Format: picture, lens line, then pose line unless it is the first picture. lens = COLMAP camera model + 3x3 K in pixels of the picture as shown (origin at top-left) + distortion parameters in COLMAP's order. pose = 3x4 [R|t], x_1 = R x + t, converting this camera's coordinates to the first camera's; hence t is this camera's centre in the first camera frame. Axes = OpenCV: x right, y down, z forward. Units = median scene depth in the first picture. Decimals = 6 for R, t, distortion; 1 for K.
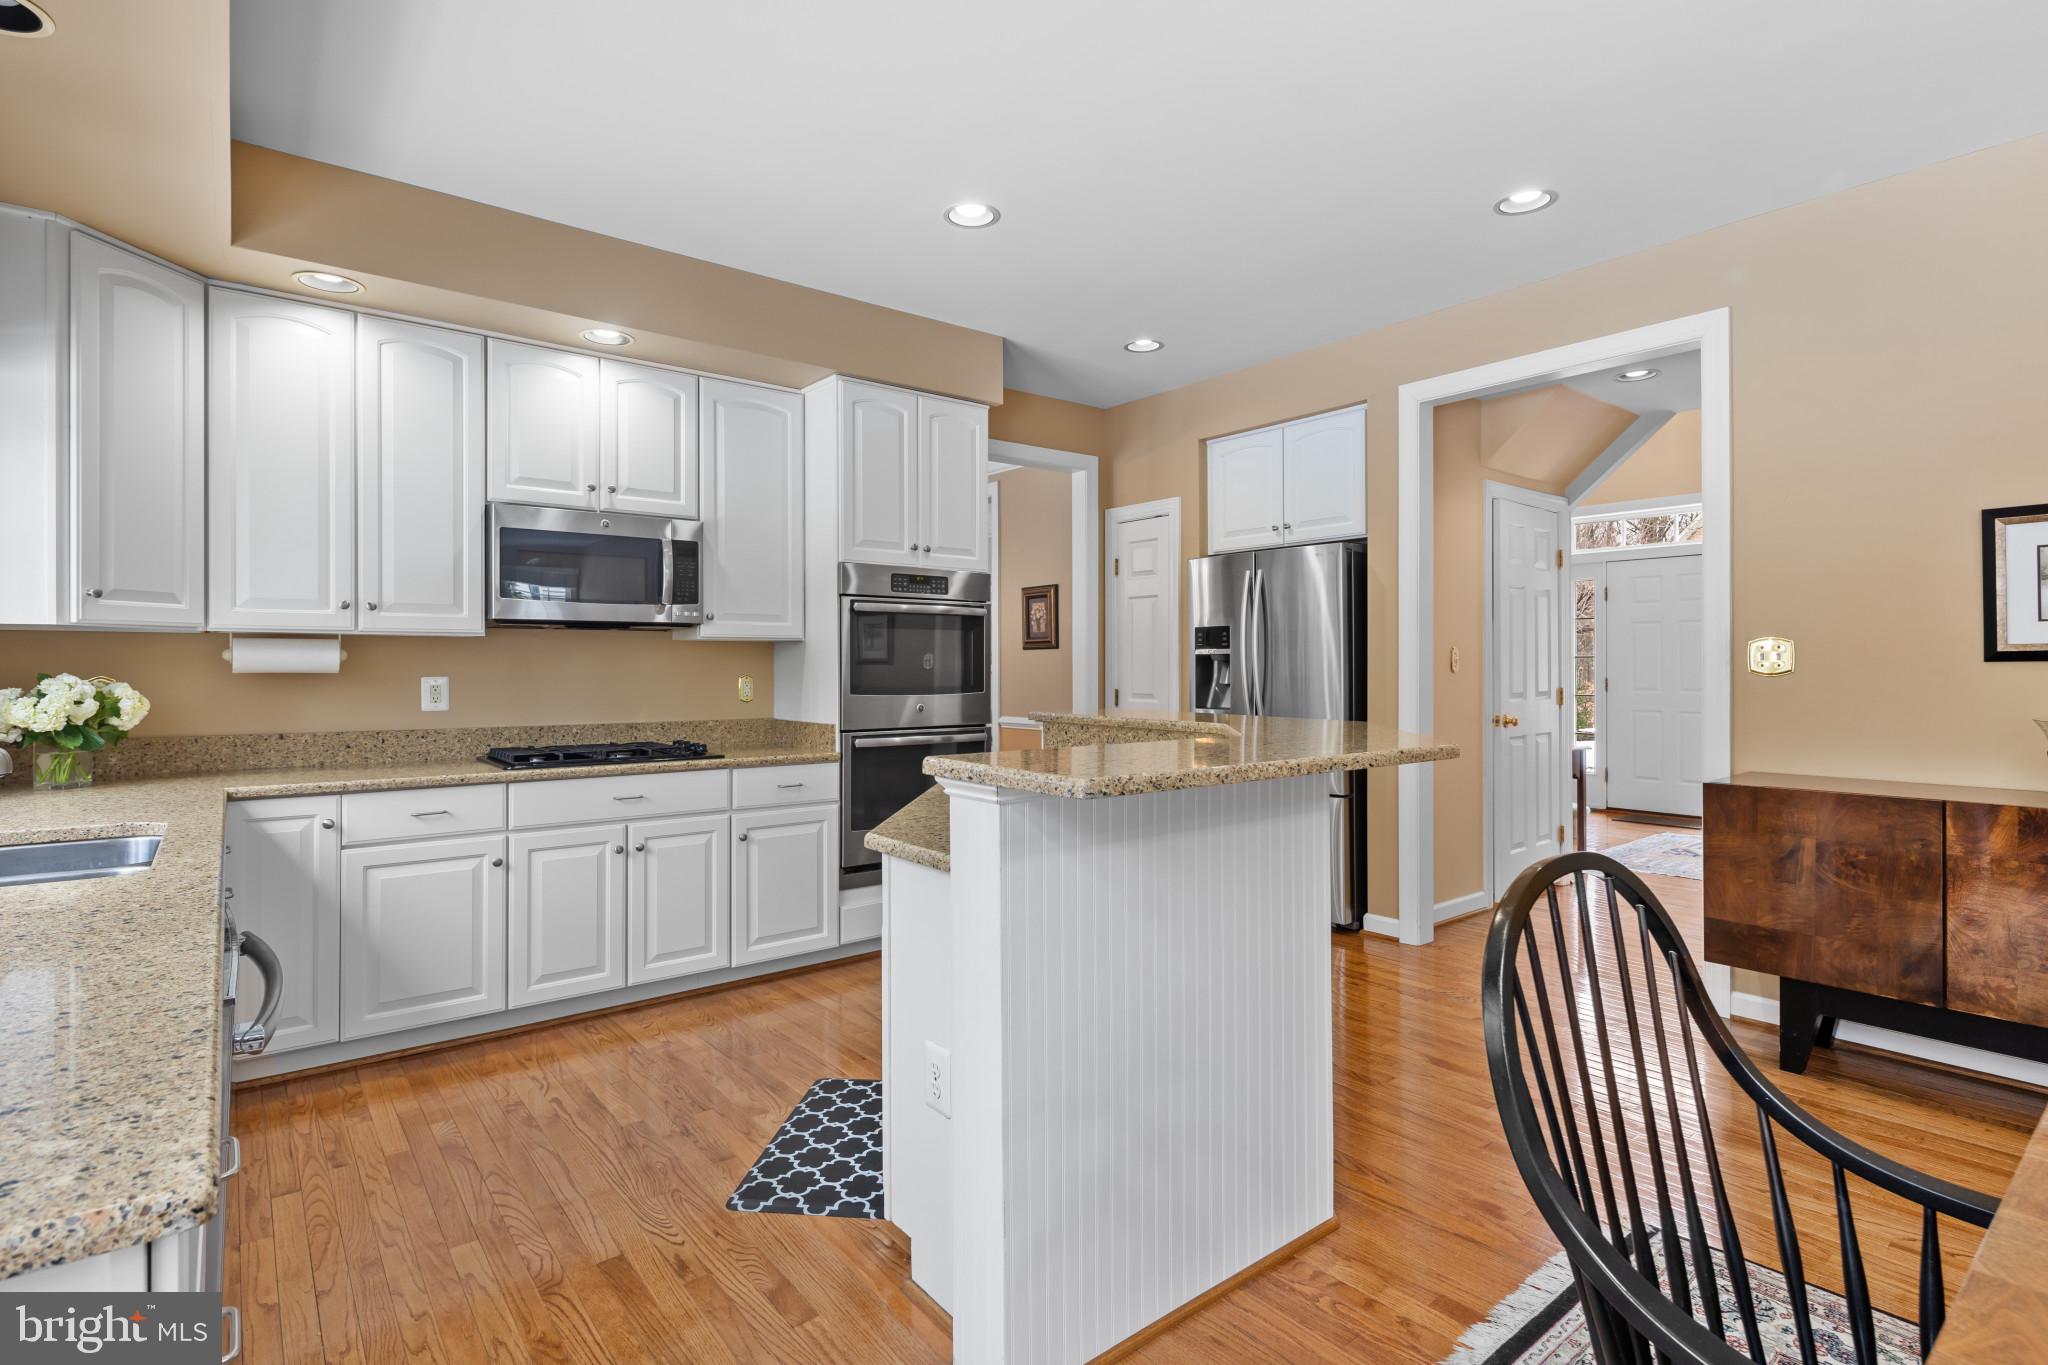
lens RADIAL K [[985.1, 0, 1030.1], [0, 985.1, 658.0], [0, 0, 1]] dist [0.000386, -0.001568]
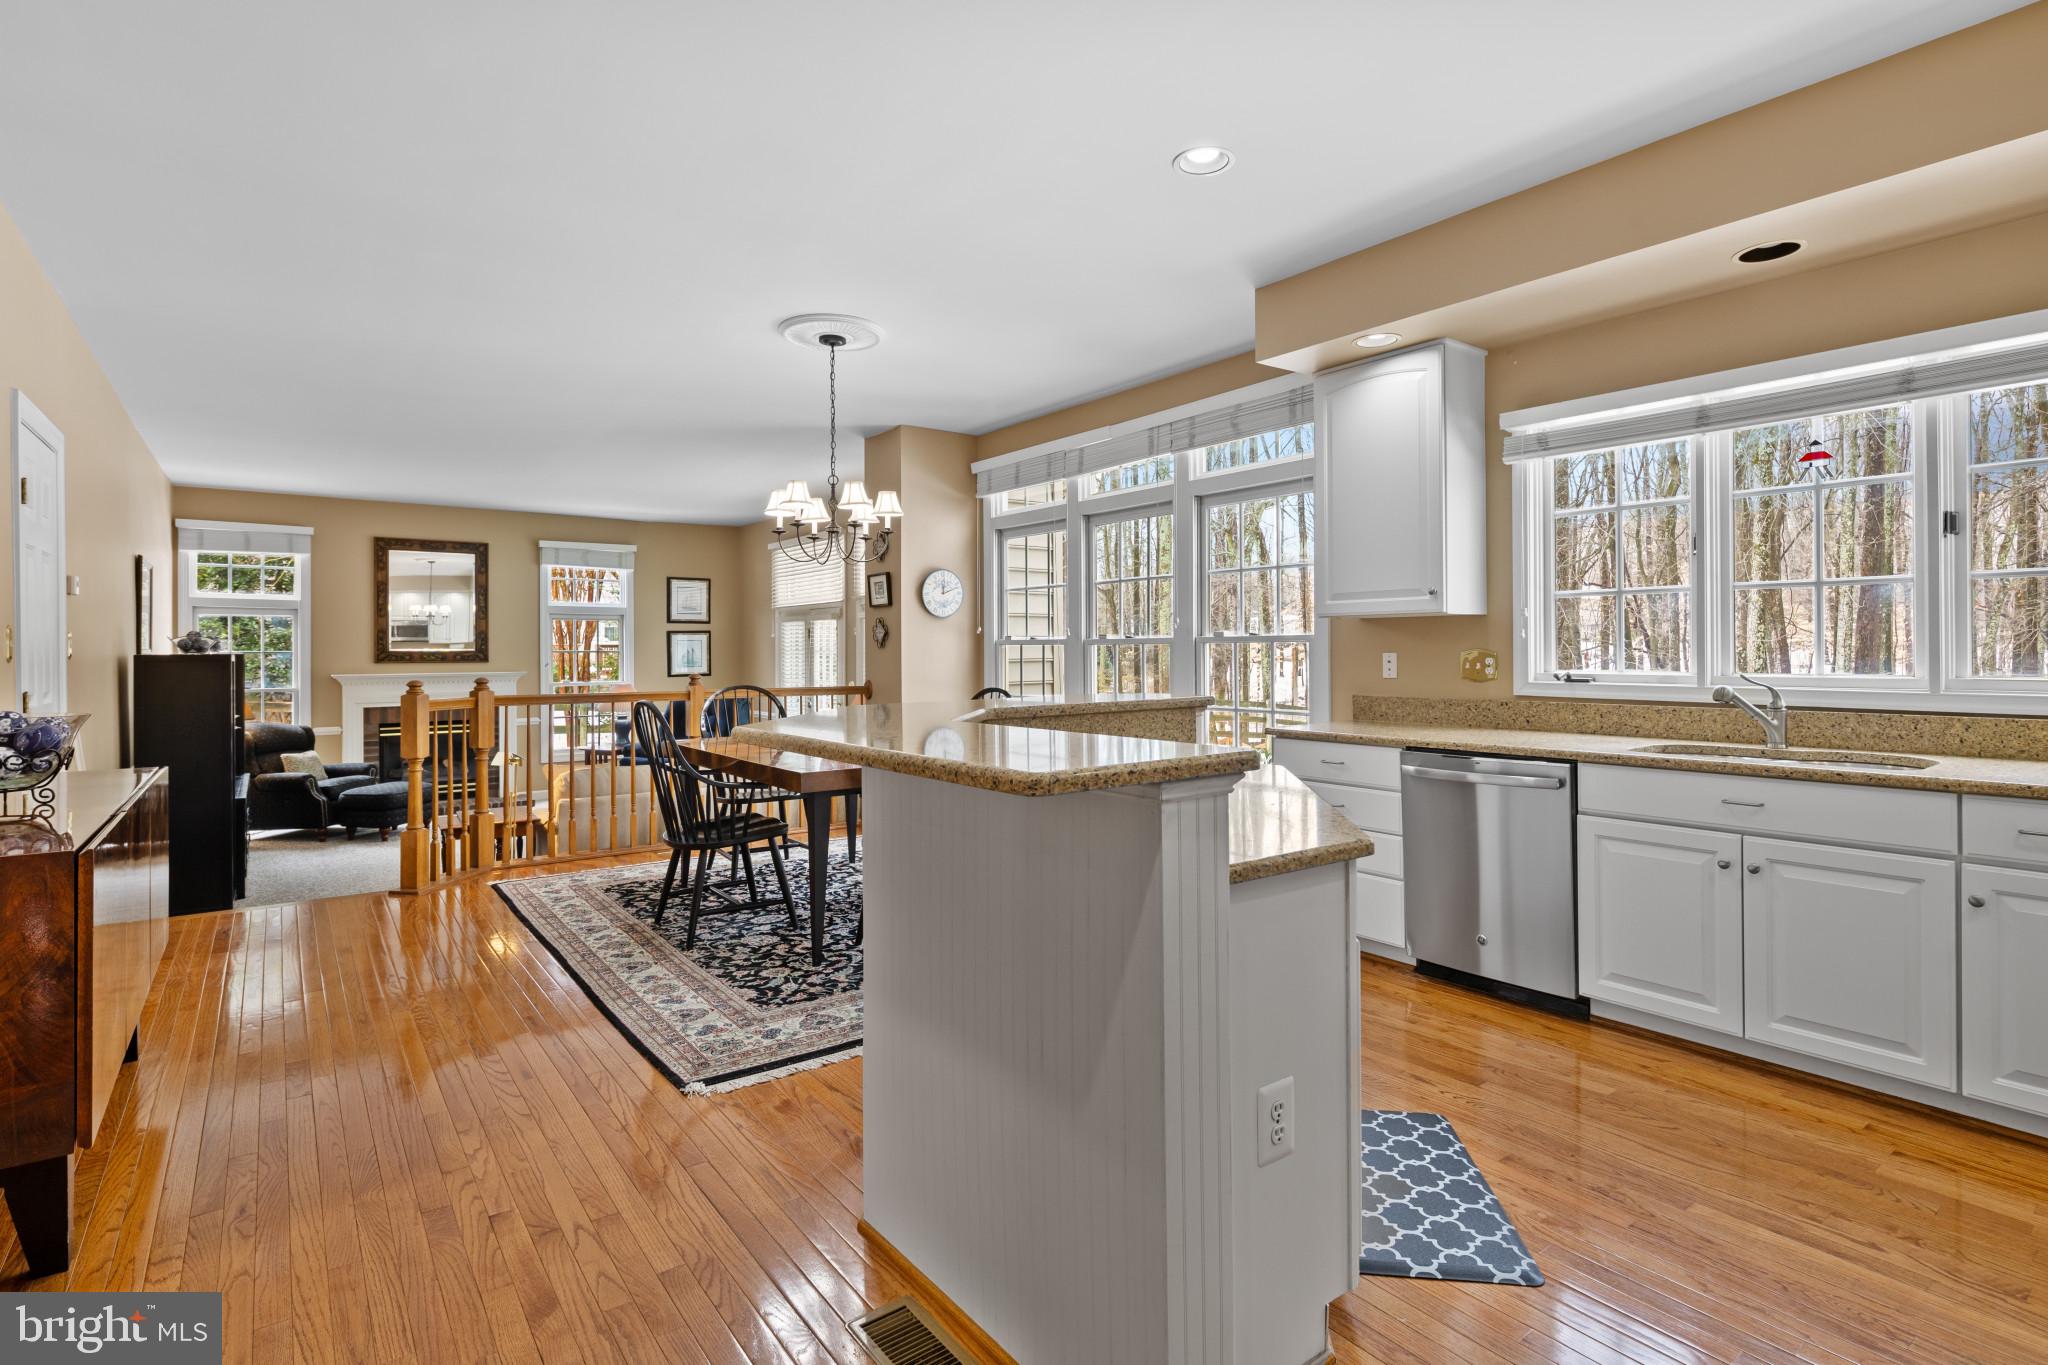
lens RADIAL K [[997.9, 0, 1031.5], [0, 997.9, 646.9], [0, 0, 1]] dist [0.001108, -0.000906]
pose [[-0.999468, 0.010317, 0.030948, 0.077618], [0.009977, 0.999888, -0.011124, 0.011965], [-0.031059, -0.010810, -0.999459, 1.327506]]
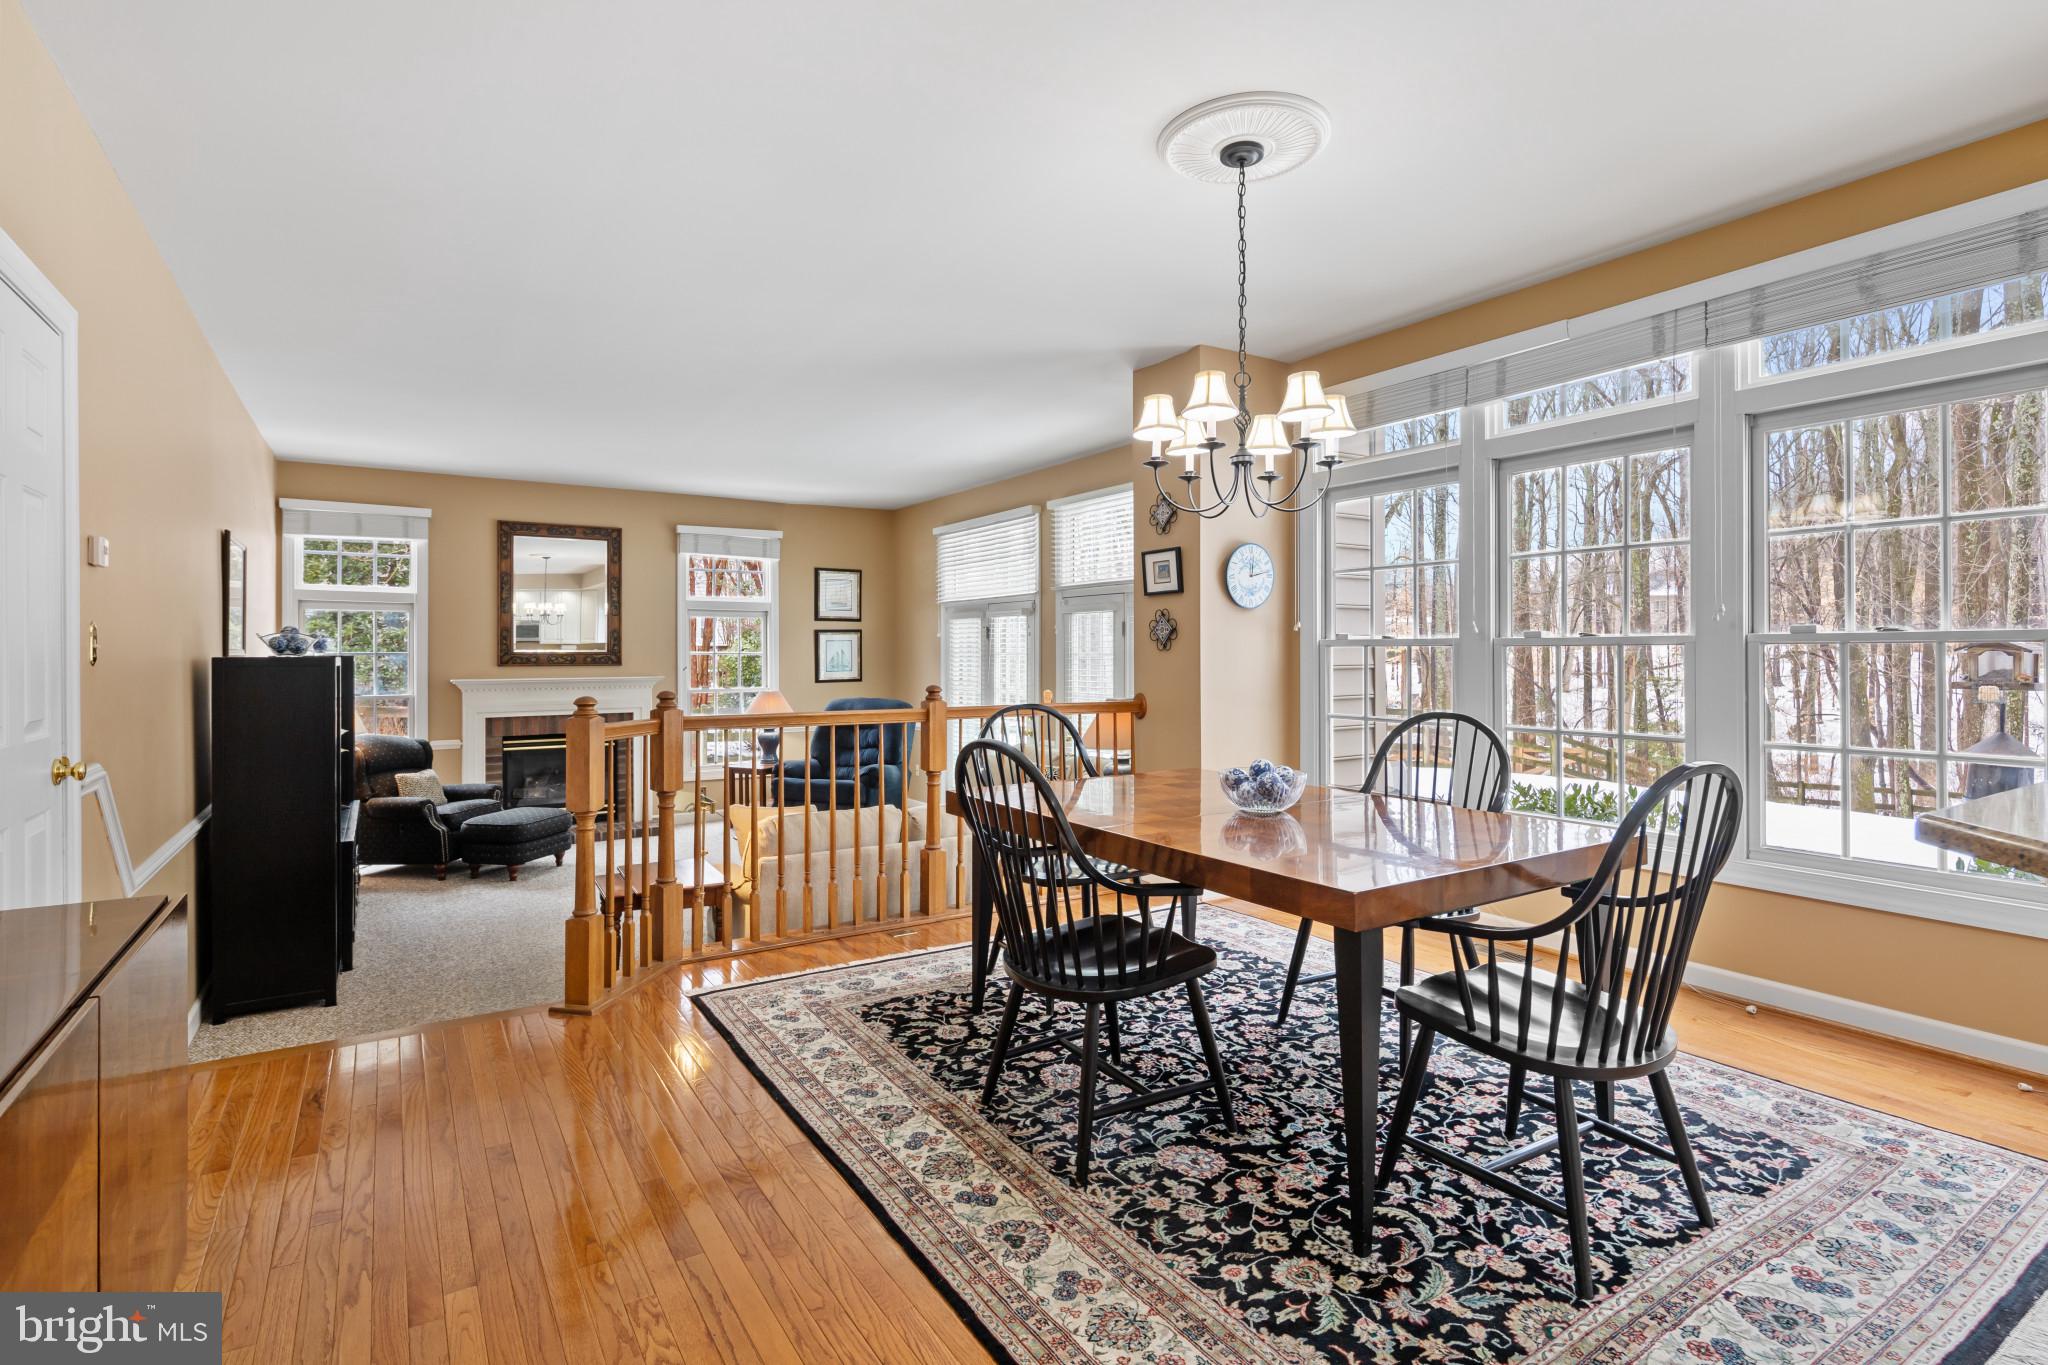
lens RADIAL K [[994.3, 0, 1021.3], [0, 994.3, 649.1], [0, 0, 1]] dist [0.003245, -0.000334]
pose [[-0.993658, 0.008150, 0.112149, 0.459667], [0.006865, 0.999906, -0.011840, 0.003701], [-0.112235, -0.010995, -0.993621, 0.858735]]
